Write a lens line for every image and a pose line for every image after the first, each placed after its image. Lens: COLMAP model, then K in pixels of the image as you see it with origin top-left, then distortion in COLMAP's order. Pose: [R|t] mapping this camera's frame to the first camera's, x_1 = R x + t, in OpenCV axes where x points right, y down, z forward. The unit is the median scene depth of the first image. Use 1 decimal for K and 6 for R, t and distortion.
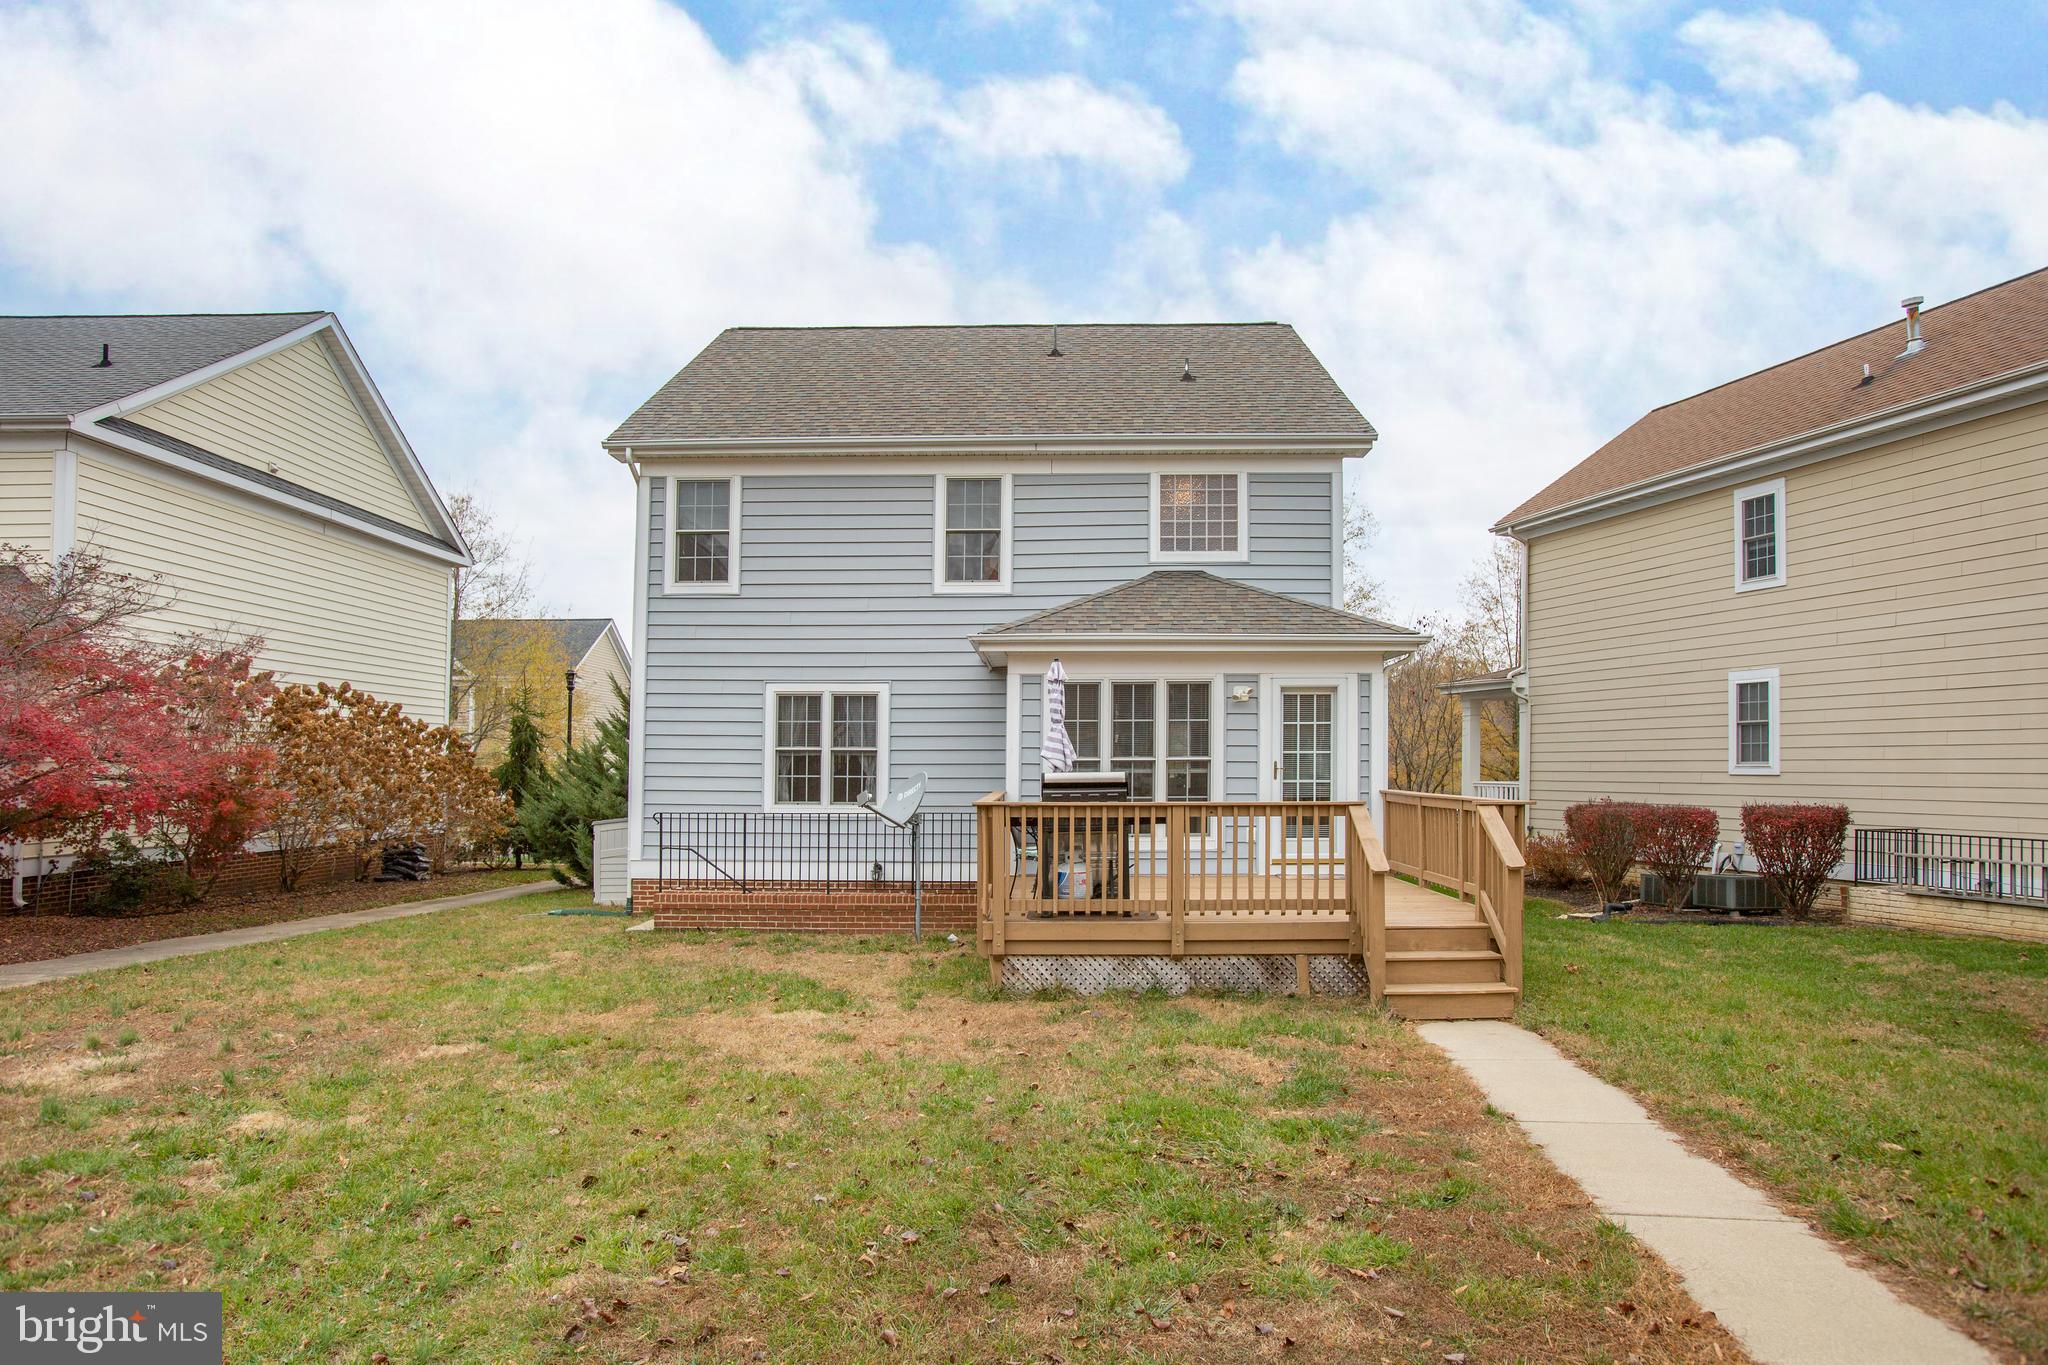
lens RADIAL K [[1179.5, 0, 1059.7], [0, 1179.5, 683.5], [0, 0, 1]] dist [-0.055801, 0.001645]
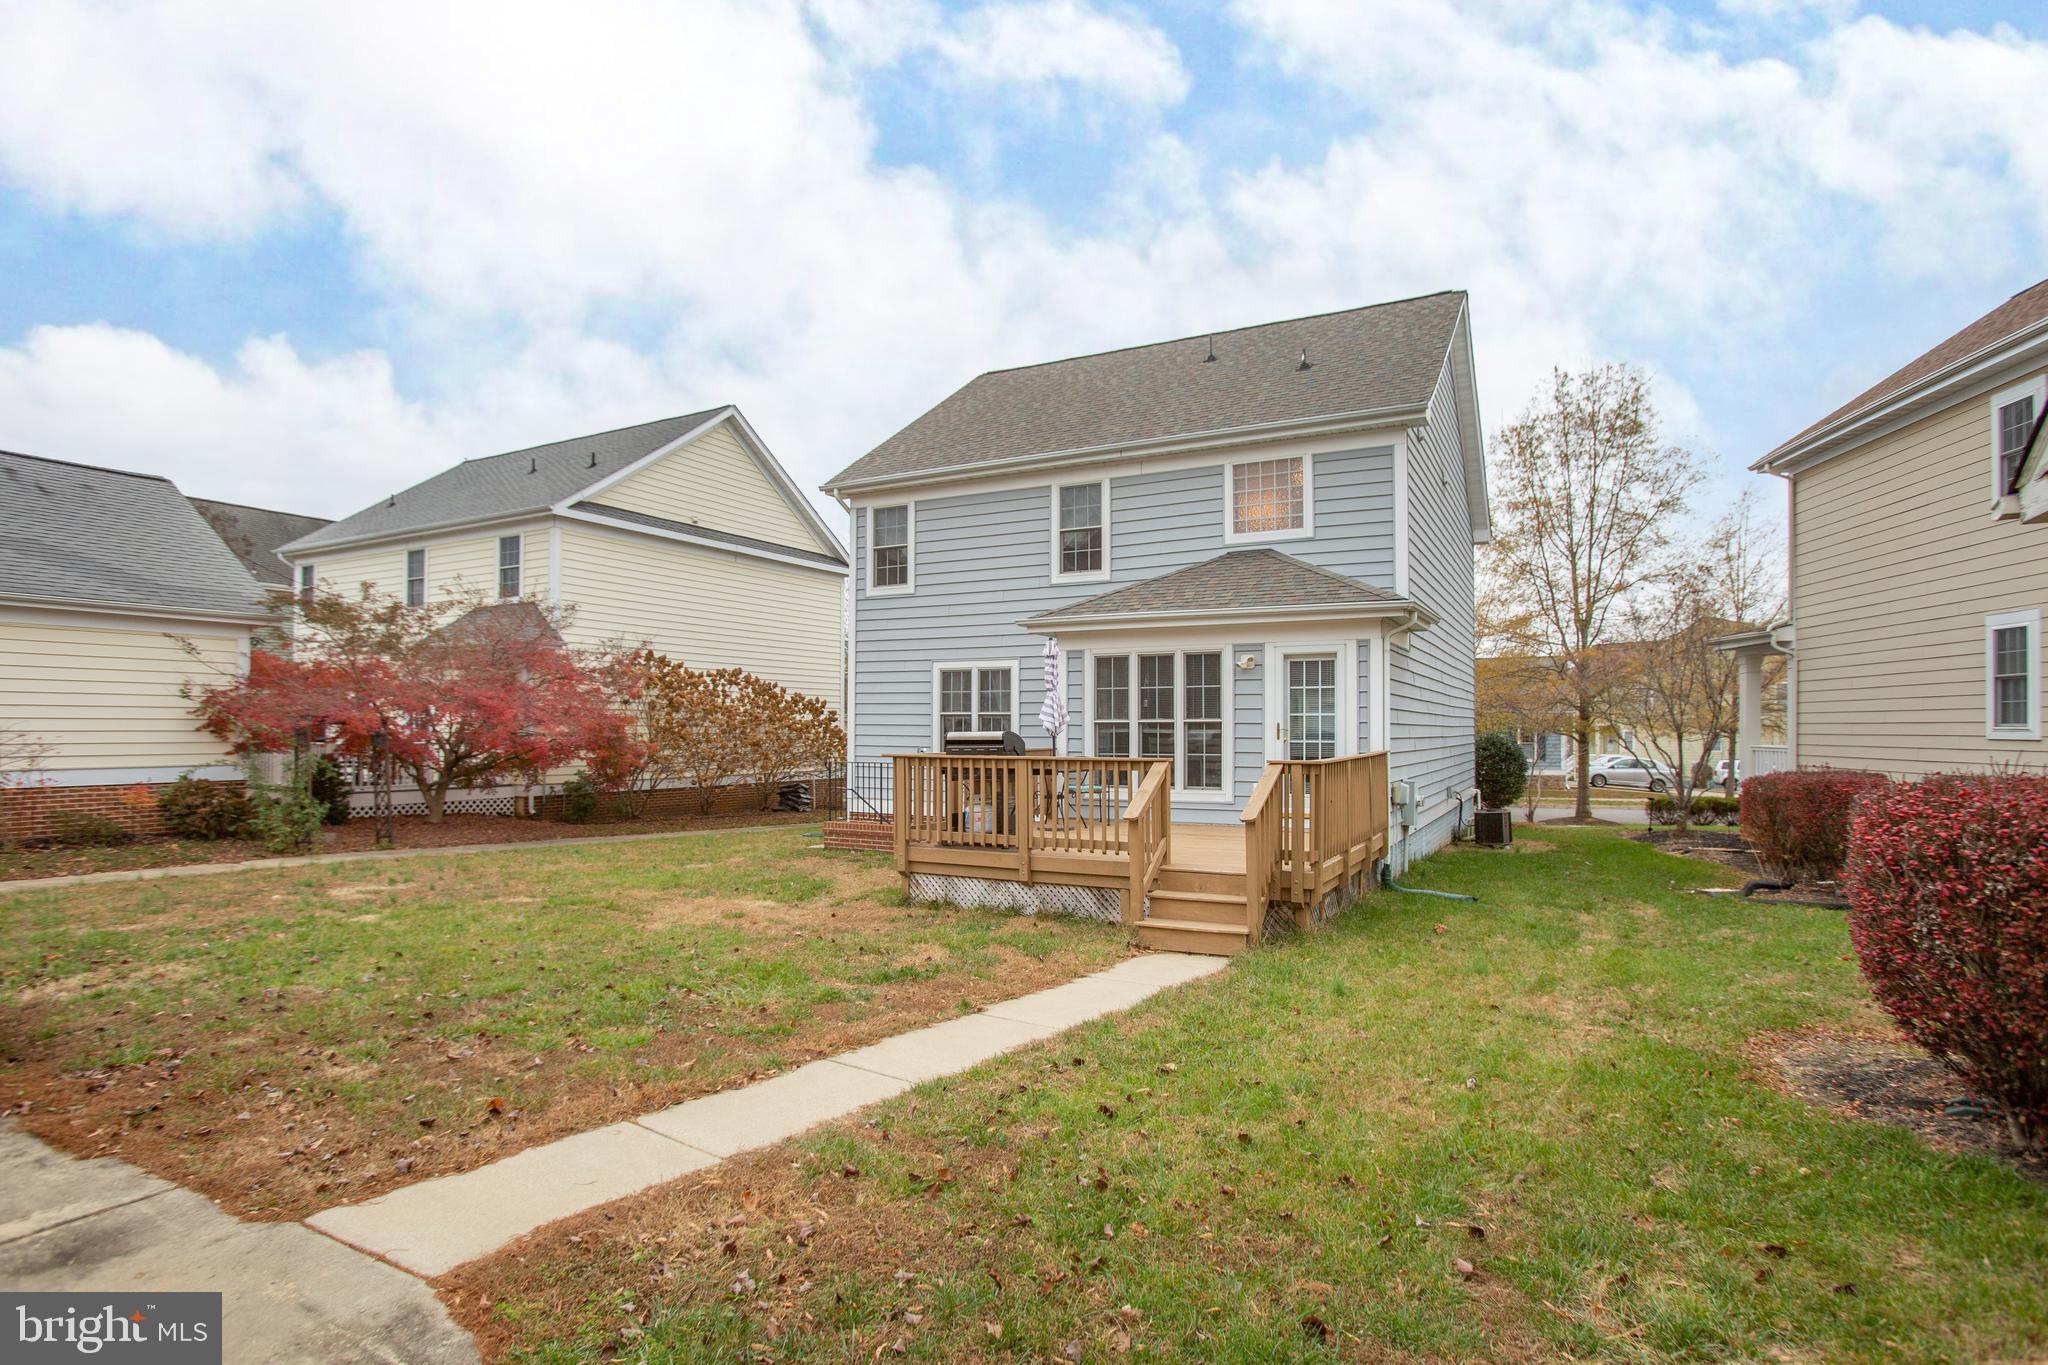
lens RADIAL K [[1077.1, 0, 1022.6], [0, 1077.1, 682.3], [0, 0, 1]] dist [-0.053436, 0.001390]
pose [[0.883182, -0.017838, -0.468691, 0.381207], [0.030557, 0.999342, 0.019547, 0.001448], [0.468034, -0.031585, 0.883146, 0.012146]]
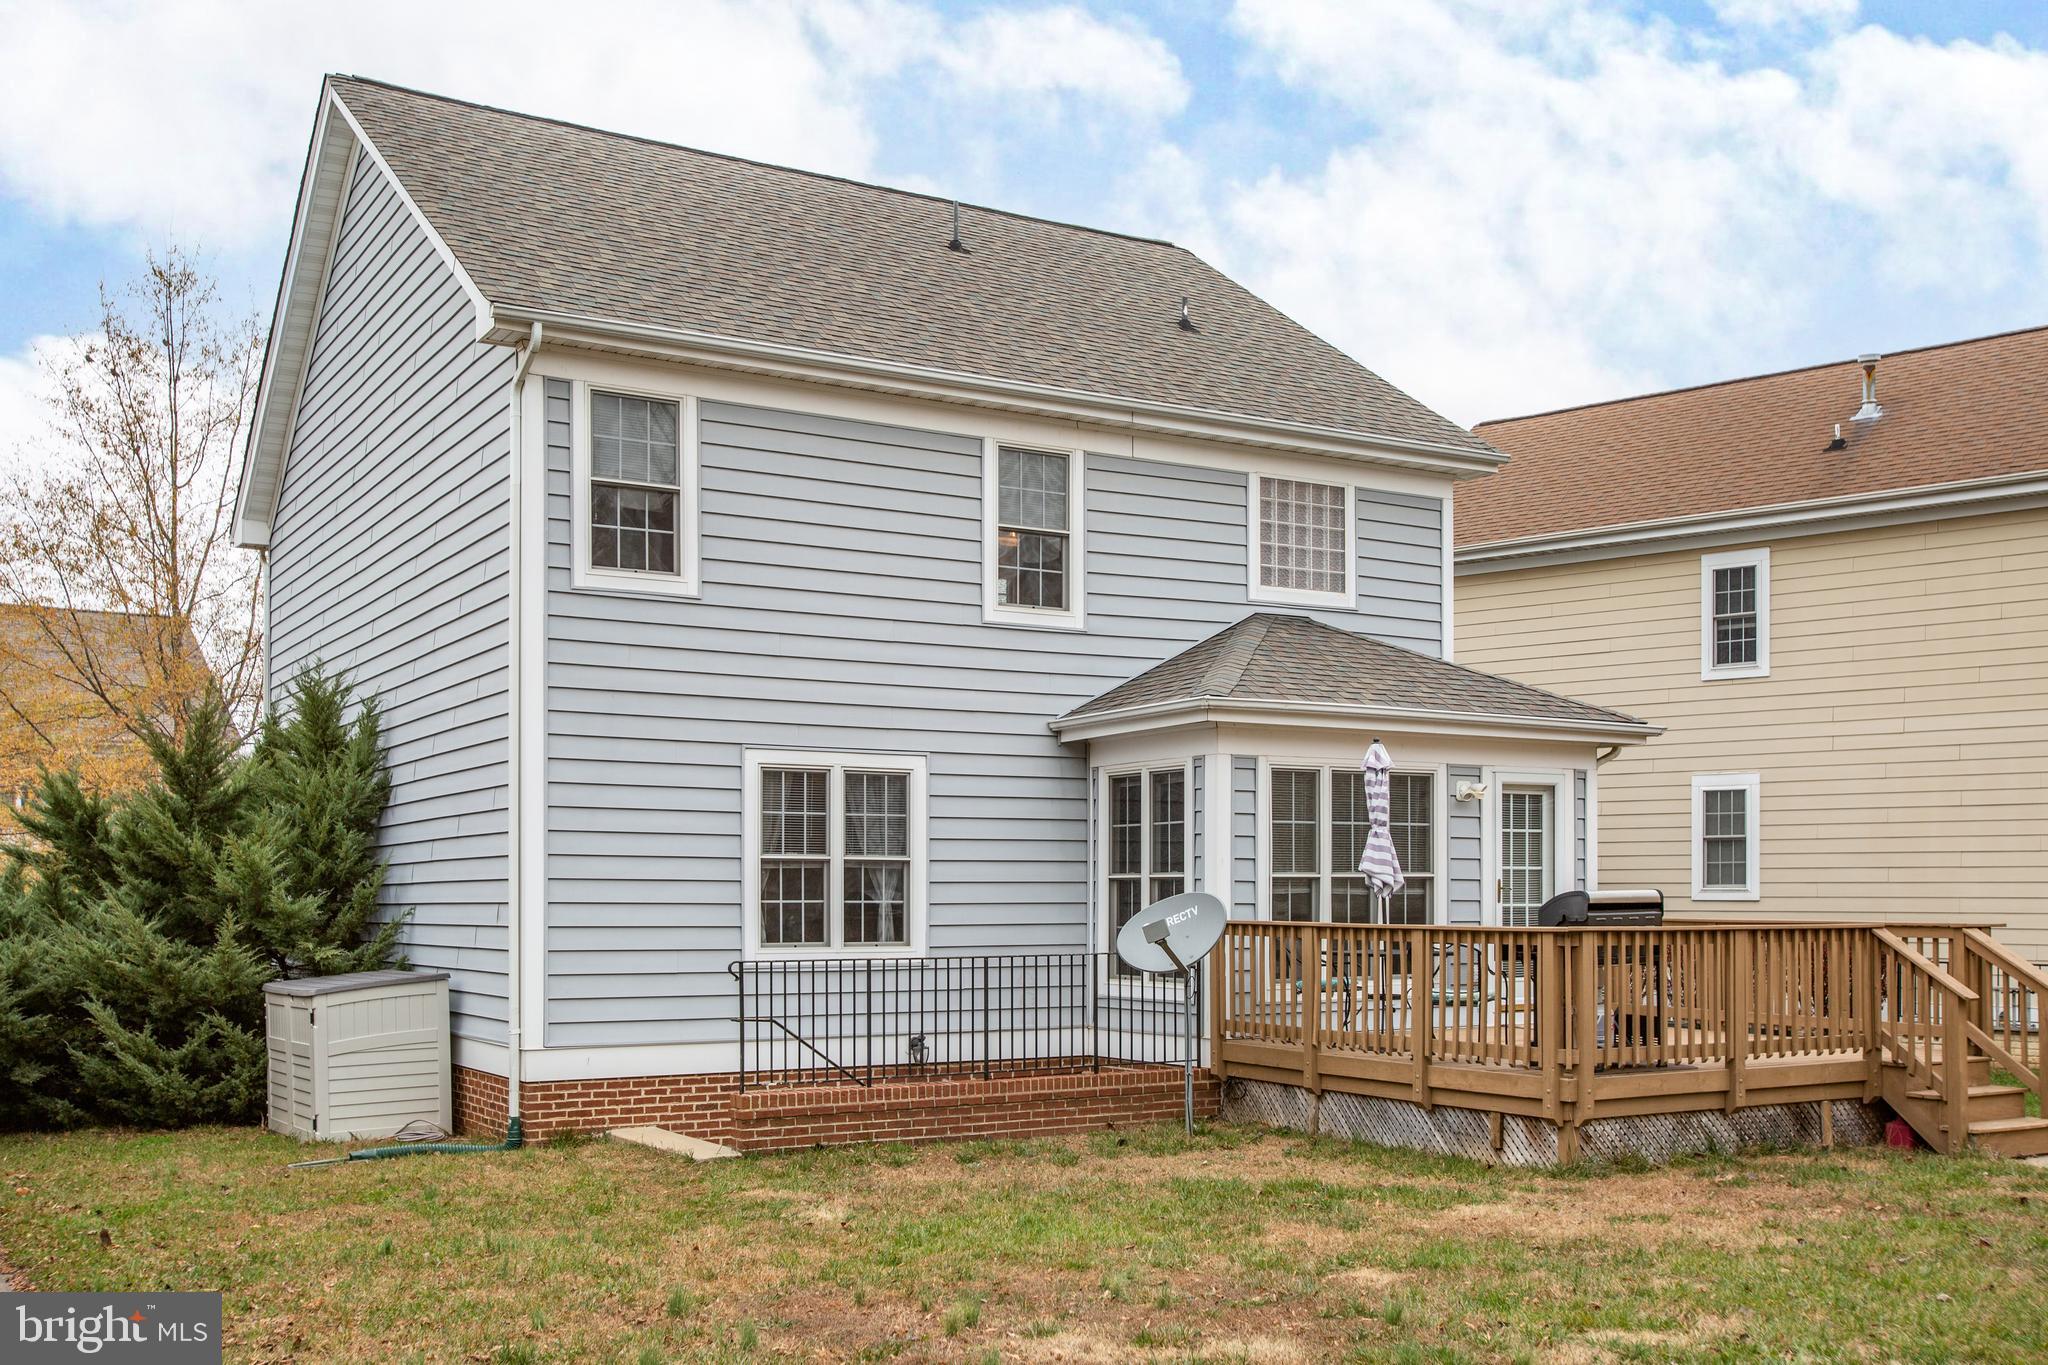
lens RADIAL K [[1997.3, 0, 1111.5], [0, 1997.3, 818.9], [0, 0, 1]] dist [0.010894, 0.010558]
pose [[0.840082, 0.019701, 0.542102, -0.644171], [-0.037231, 0.999078, 0.021388, 0.006570], [-0.541180, -0.038151, 0.840041, 0.029450]]
